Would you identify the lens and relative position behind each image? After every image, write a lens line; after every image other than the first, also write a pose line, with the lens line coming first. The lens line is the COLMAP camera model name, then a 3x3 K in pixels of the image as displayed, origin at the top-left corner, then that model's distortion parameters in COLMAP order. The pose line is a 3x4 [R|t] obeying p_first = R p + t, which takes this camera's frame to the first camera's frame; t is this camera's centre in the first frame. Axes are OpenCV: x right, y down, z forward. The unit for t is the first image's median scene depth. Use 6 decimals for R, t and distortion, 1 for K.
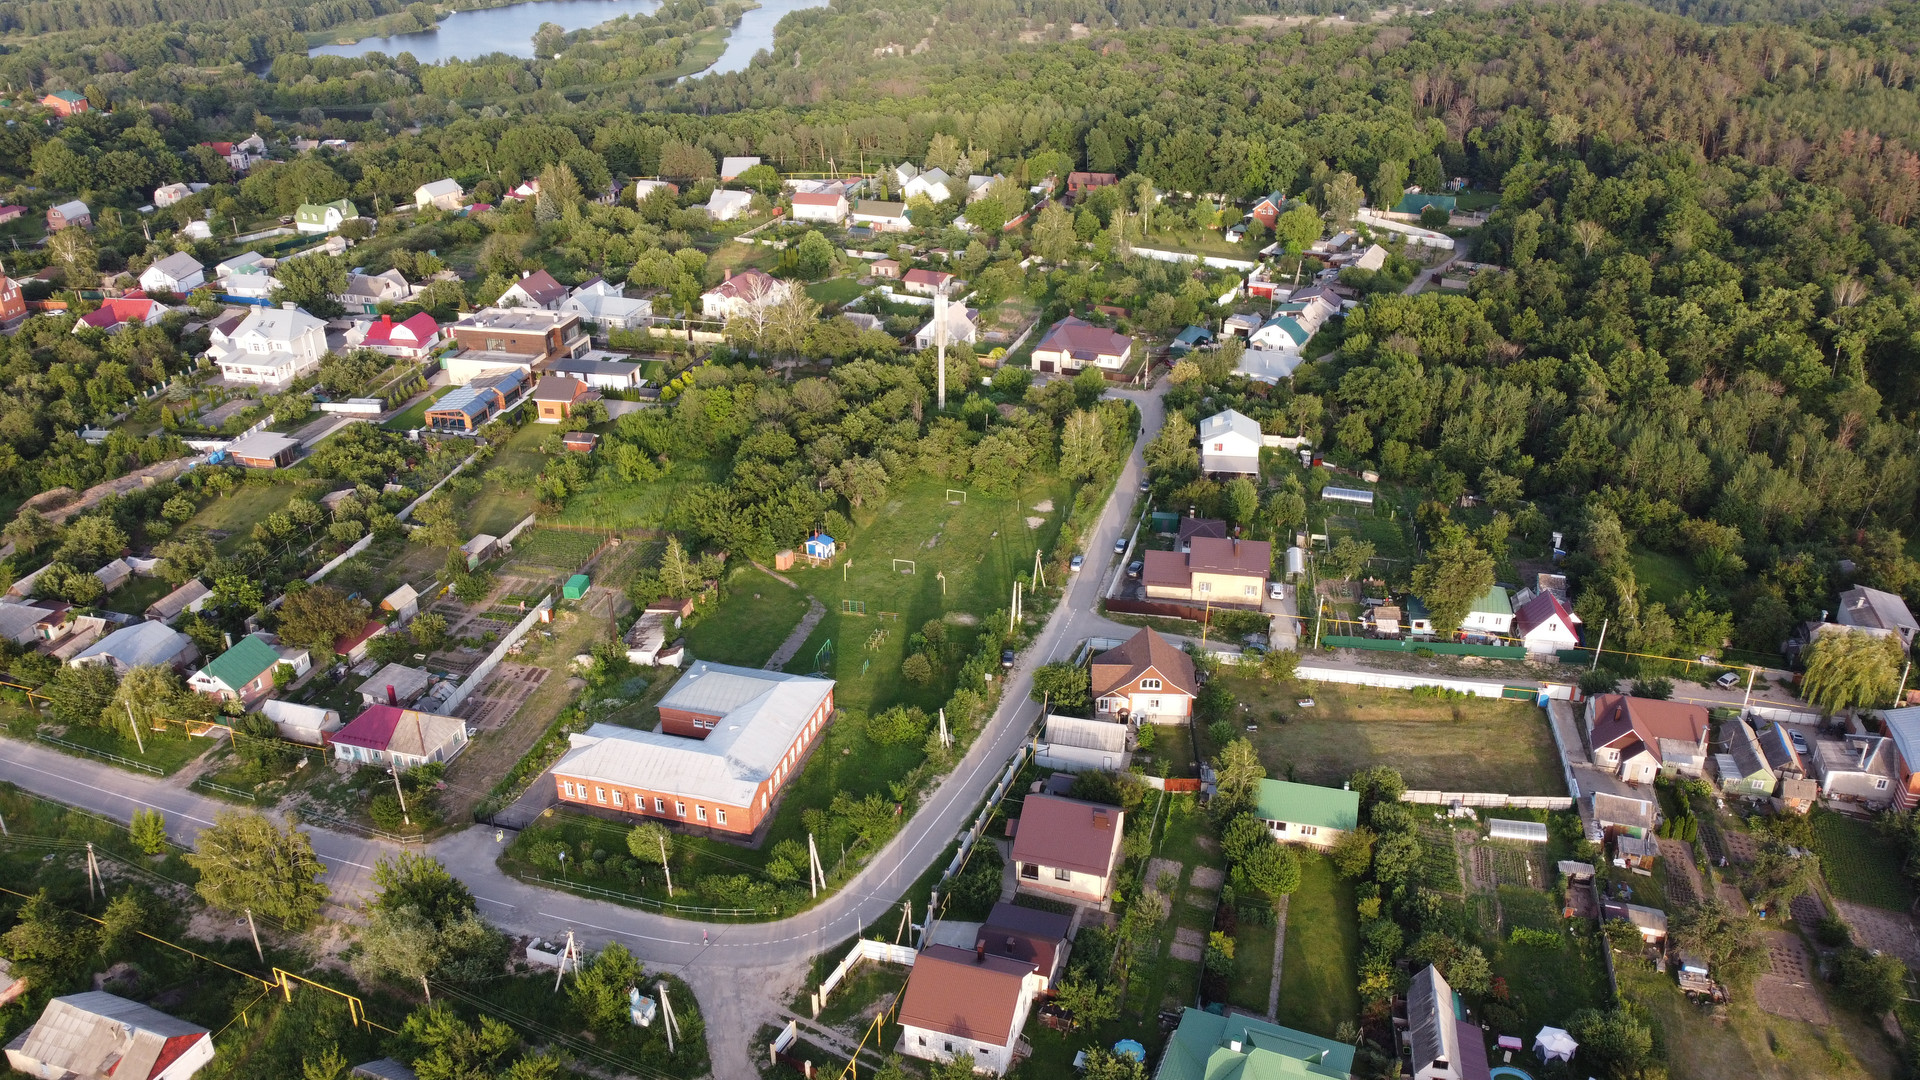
lens RADIAL K [[1438.5, 0, 970.4], [0, 1438.5, 535.9], [0, 0, 1]] dist [-0.006198, -0.004310]
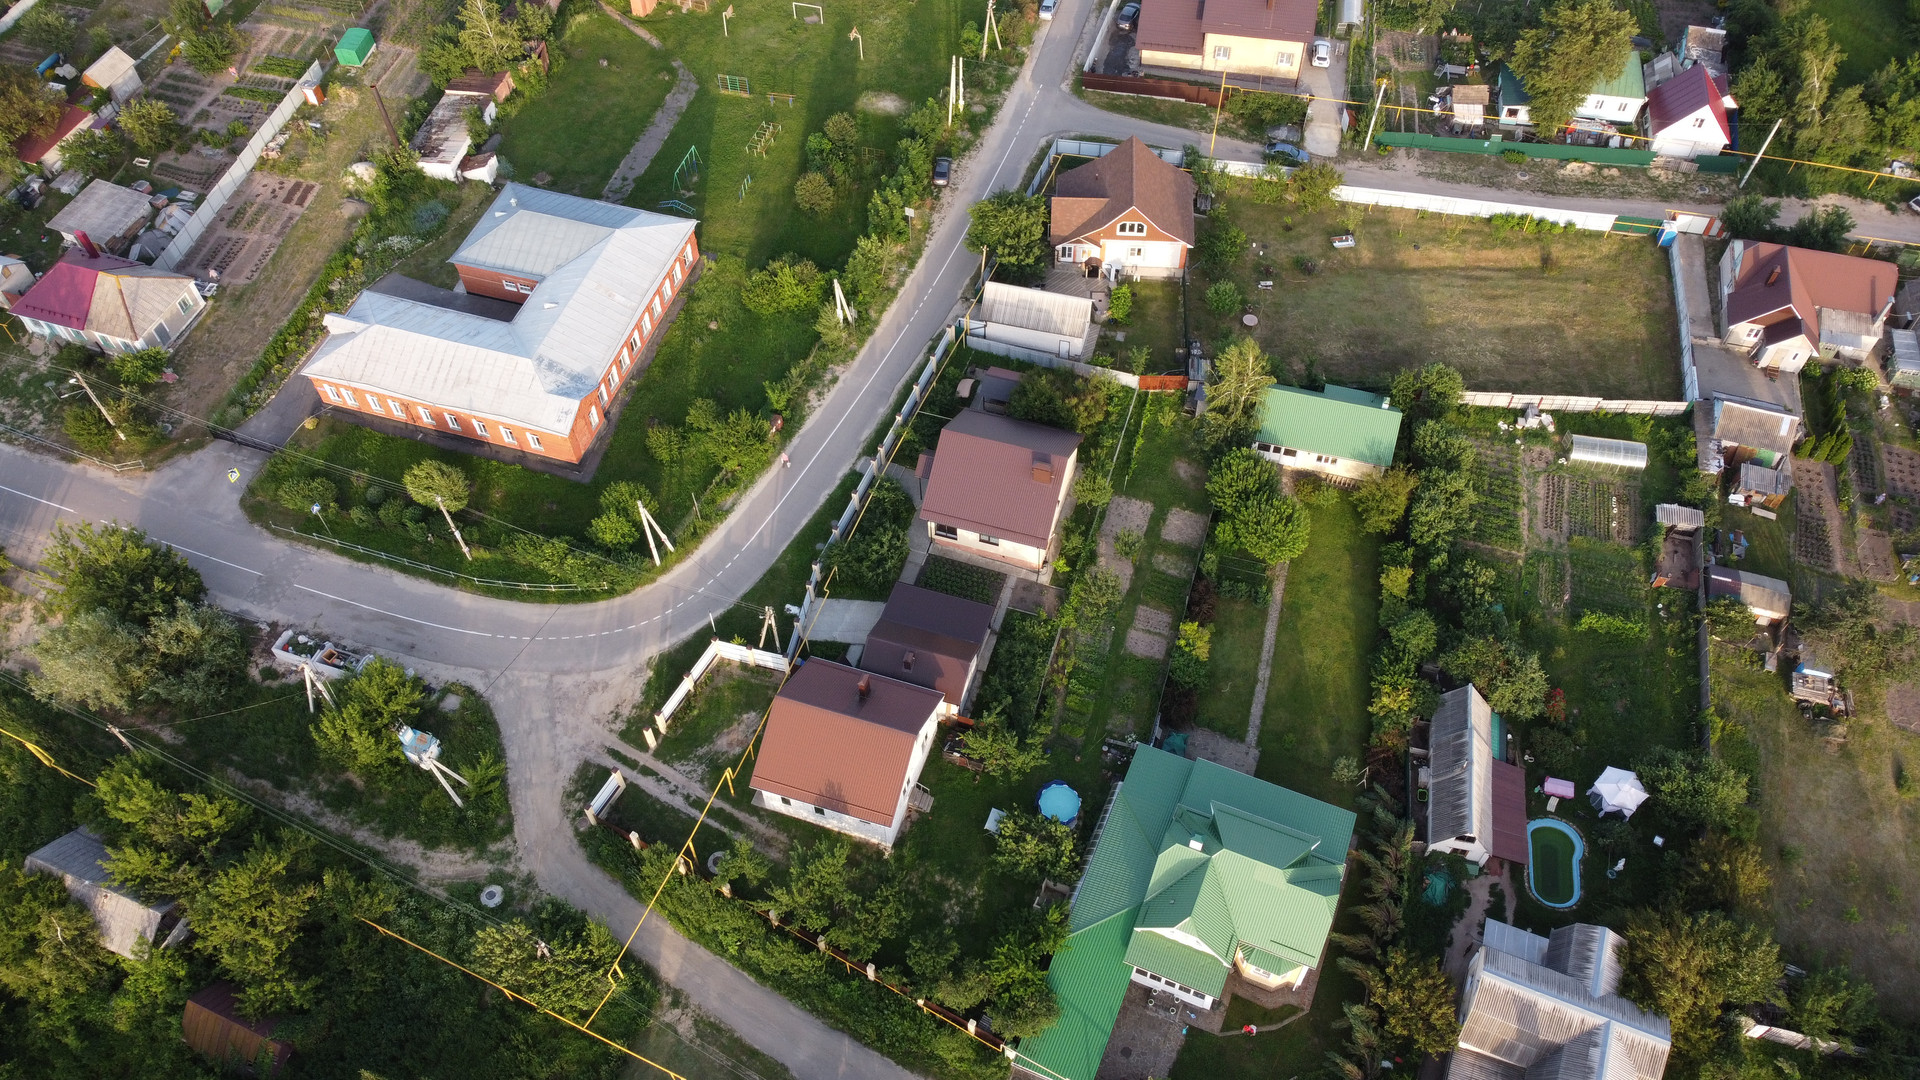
lens RADIAL K [[1458.1, 0, 960.0], [0, 1458.1, 540.0], [0, 0, 1]] dist [0.003626, -0.004475]
pose [[0.999918, 0.007754, -0.010219, 0.051390], [-0.002316, 0.892653, 0.450738, -0.094241], [0.012617, -0.450677, 0.892598, 0.293566]]
